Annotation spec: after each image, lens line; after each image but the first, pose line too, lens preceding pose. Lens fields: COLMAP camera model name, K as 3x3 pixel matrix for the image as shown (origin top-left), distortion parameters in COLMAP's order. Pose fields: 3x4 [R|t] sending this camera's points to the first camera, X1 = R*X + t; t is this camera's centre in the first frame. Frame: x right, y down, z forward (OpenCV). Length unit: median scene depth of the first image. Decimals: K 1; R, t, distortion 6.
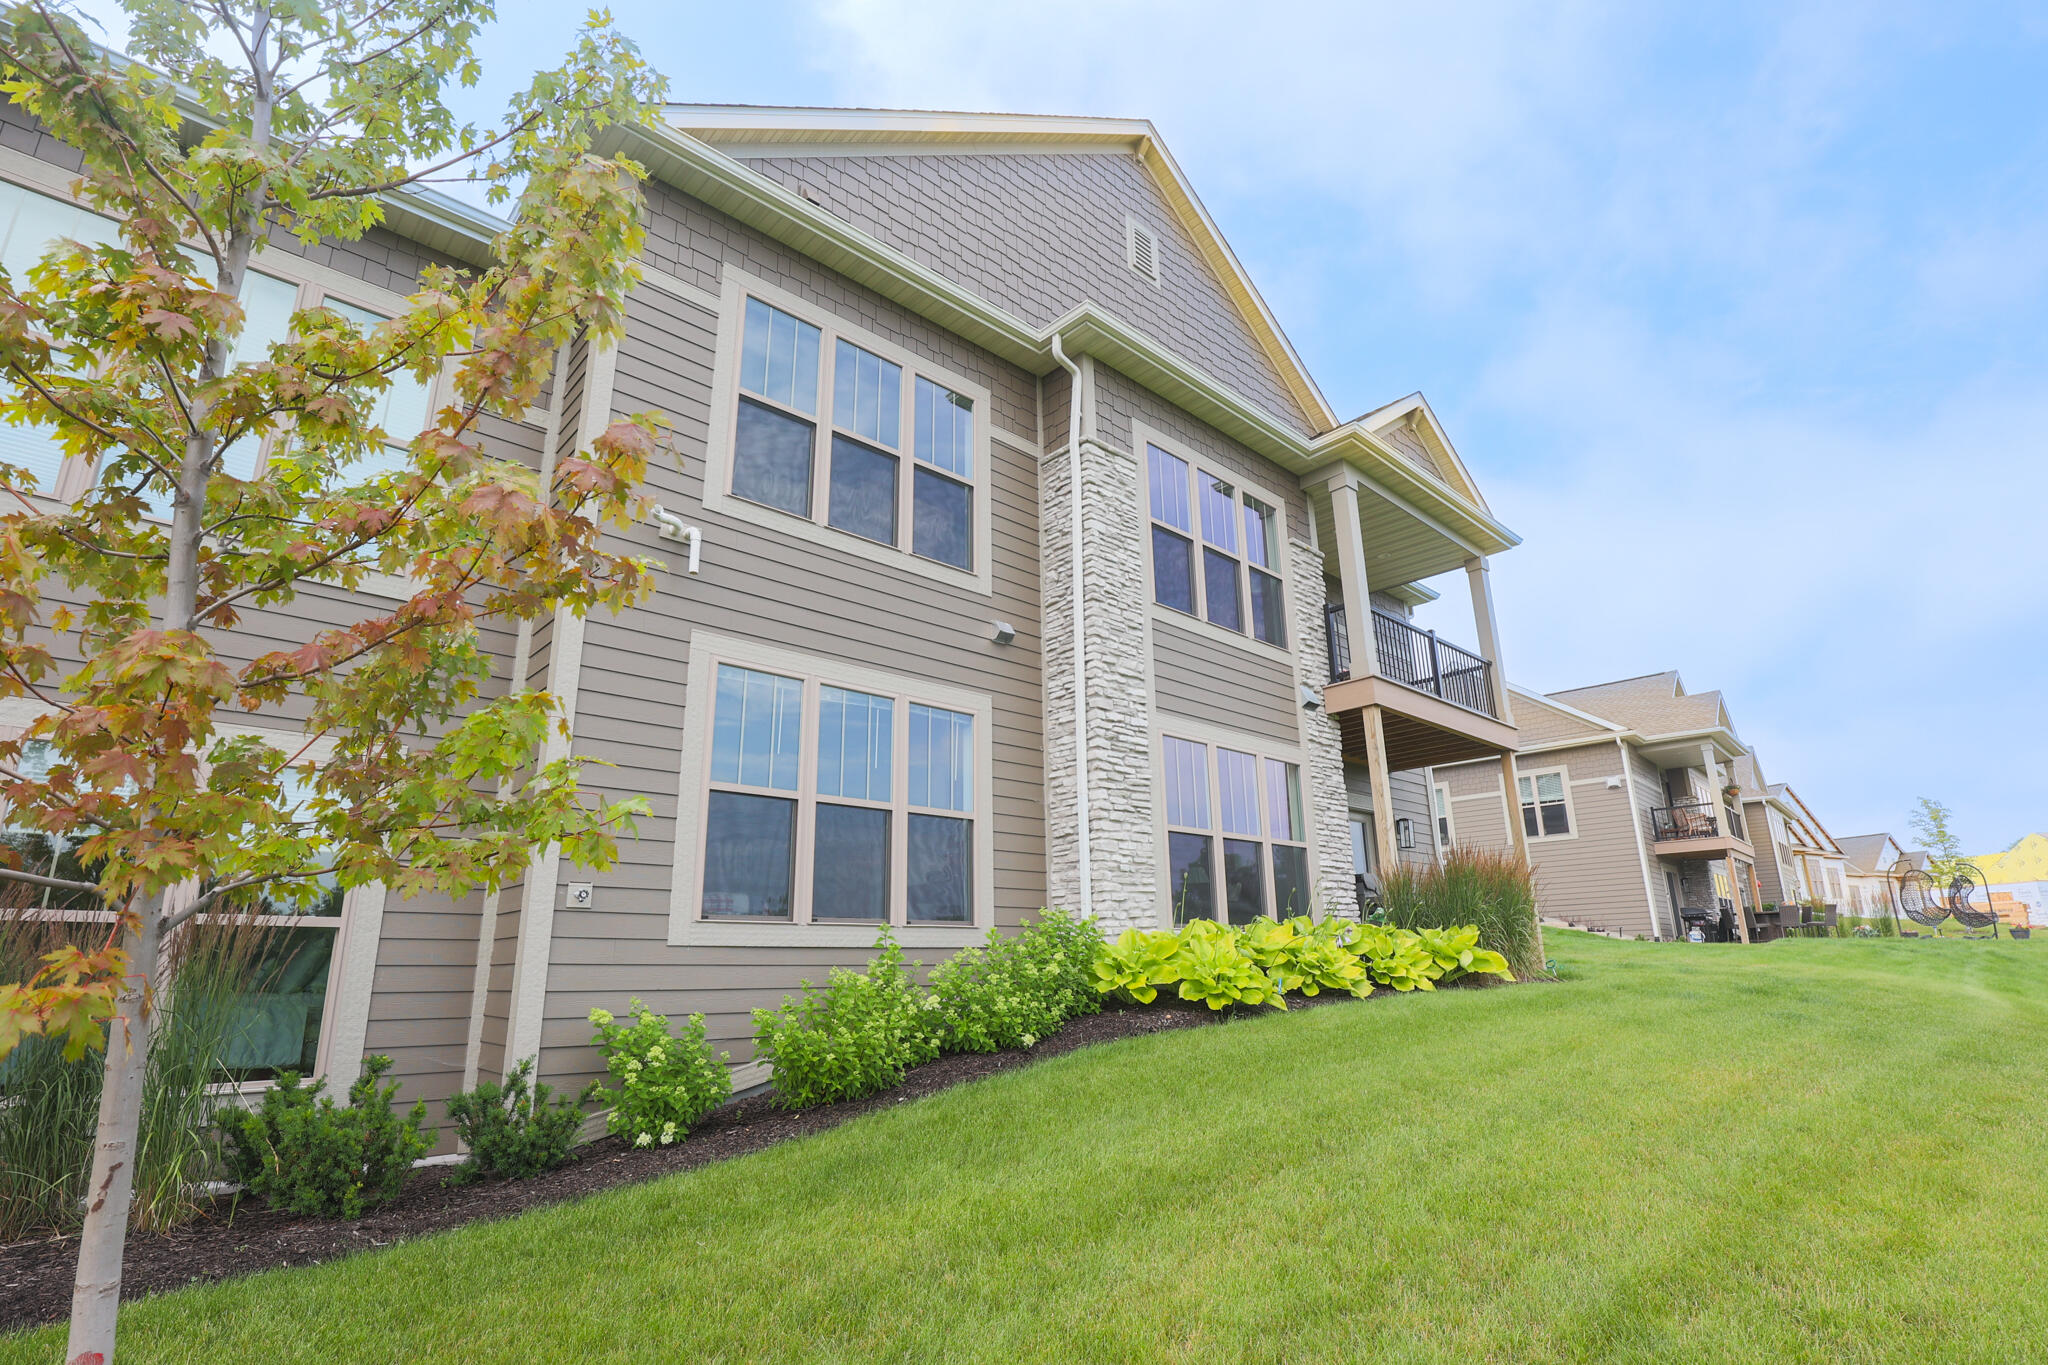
lens RADIAL K [[993.7, 0, 1022.4], [0, 993.7, 670.1], [0, 0, 1]] dist [-0.038779, 0.007719]
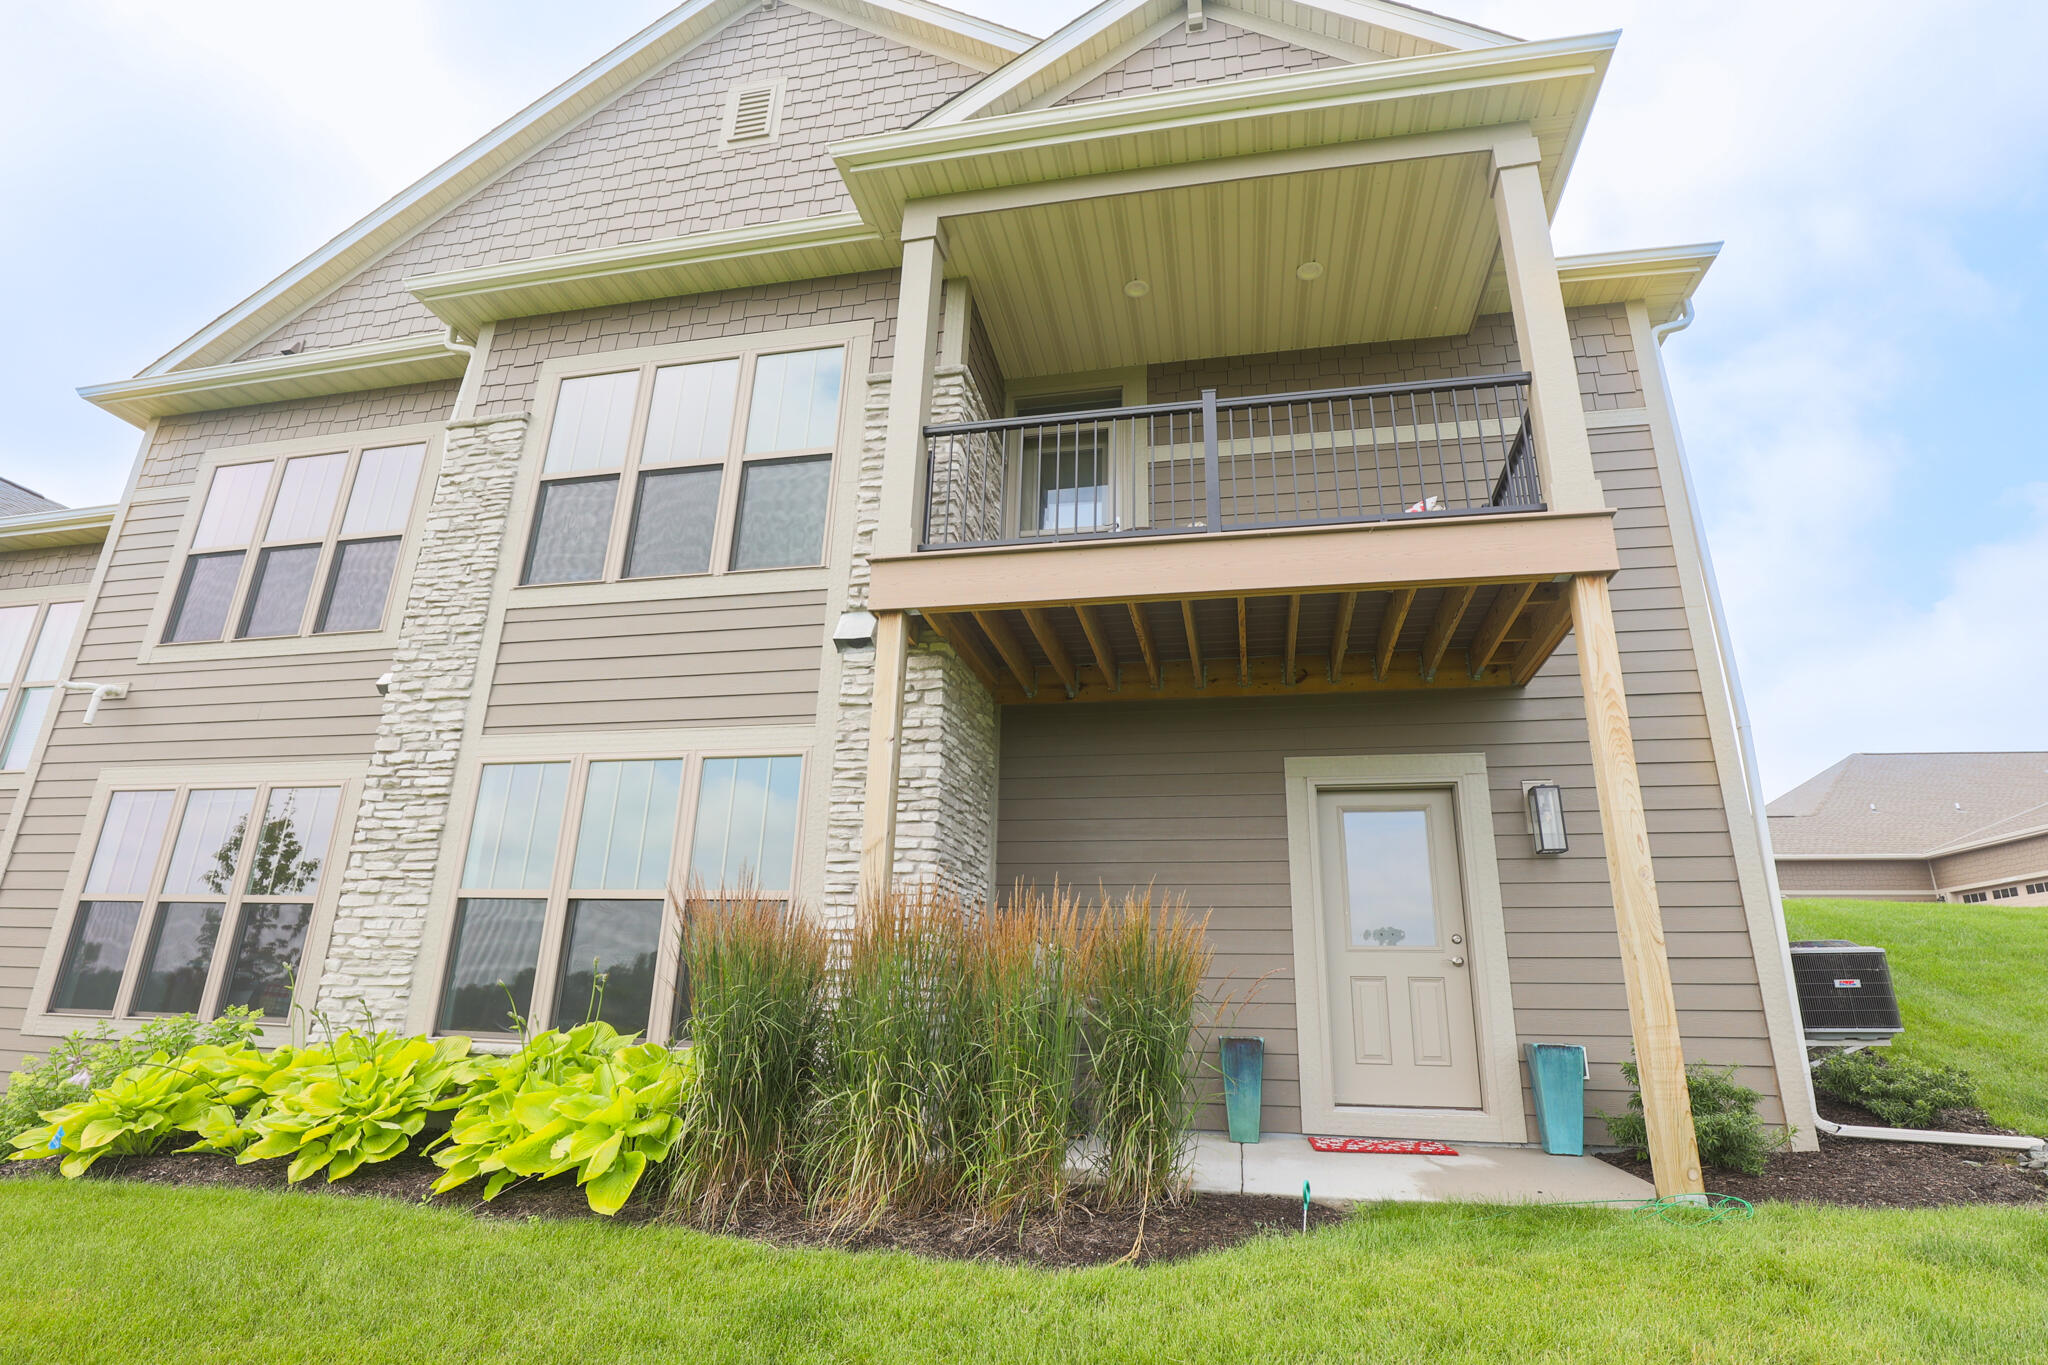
lens RADIAL K [[993.7, 0, 1026.5], [0, 993.7, 682.6], [0, 0, 1]] dist [-0.038779, 0.007719]
pose [[0.577053, -0.235094, -0.782138, 0.955373], [0.203903, 0.968818, -0.140768, 0.191188], [0.790843, -0.078250, 0.606996, 0.892640]]
